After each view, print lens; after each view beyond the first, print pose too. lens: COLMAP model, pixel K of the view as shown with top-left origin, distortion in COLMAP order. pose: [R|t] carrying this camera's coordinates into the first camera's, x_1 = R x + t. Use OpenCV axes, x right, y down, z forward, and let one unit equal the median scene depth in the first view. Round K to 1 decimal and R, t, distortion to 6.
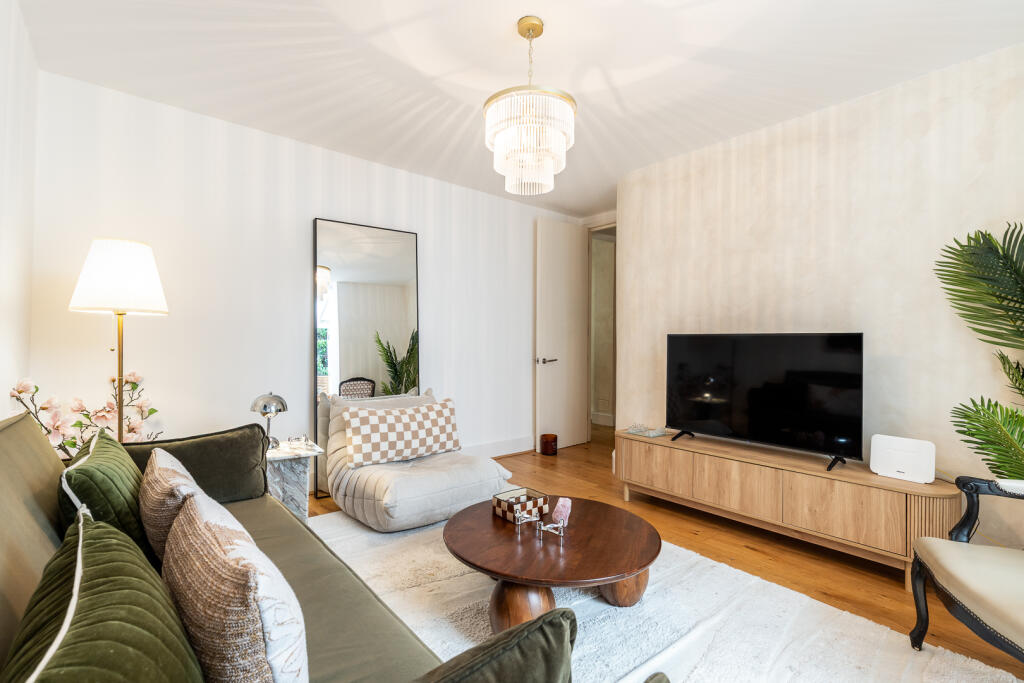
lens RADIAL K [[465.2, 0, 513.5], [0, 465.2, 335.0], [0, 0, 1]] dist [0.004029, -0.000040]
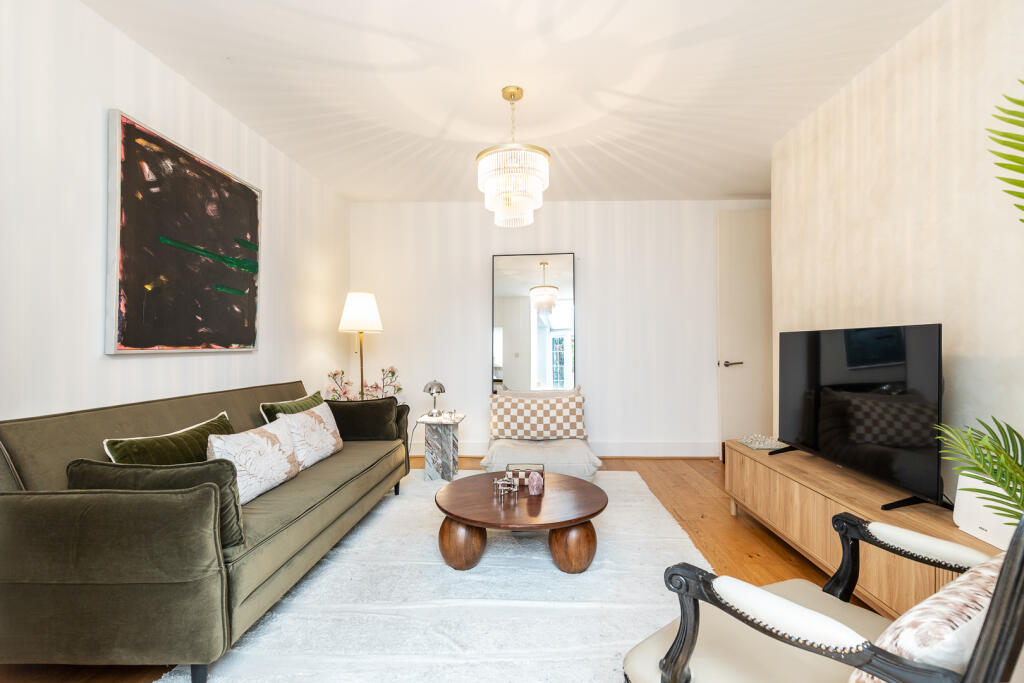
lens RADIAL K [[464.6, 0, 524.8], [0, 464.6, 345.6], [0, 0, 1]] dist [0.001399, -0.000181]
pose [[0.748922, -0.013333, -0.662524, 0.610391], [0.022845, 0.999723, 0.005706, 0.007291], [0.662264, -0.019408, 0.749019, 0.049825]]
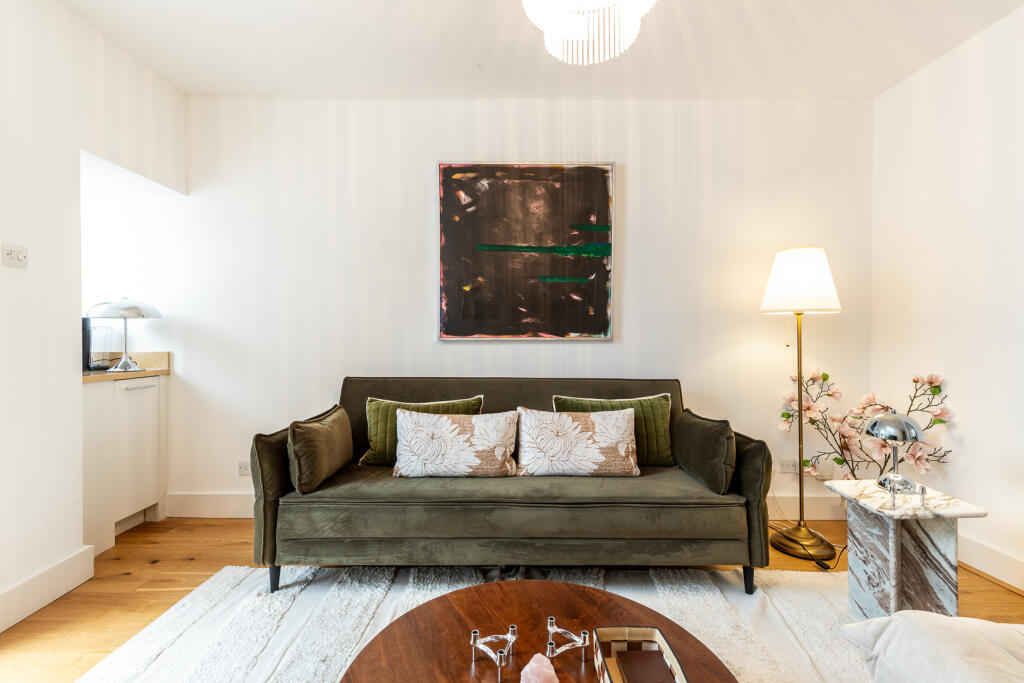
lens RADIAL K [[465.2, 0, 513.5], [0, 465.2, 335.0], [0, 0, 1]] dist [0.004029, -0.000040]
pose [[-0.635761, -0.011016, -0.771807, 0.336904], [0.004832, 0.999822, -0.018251, 0.016659], [0.771871, -0.015333, -0.635594, 0.868368]]
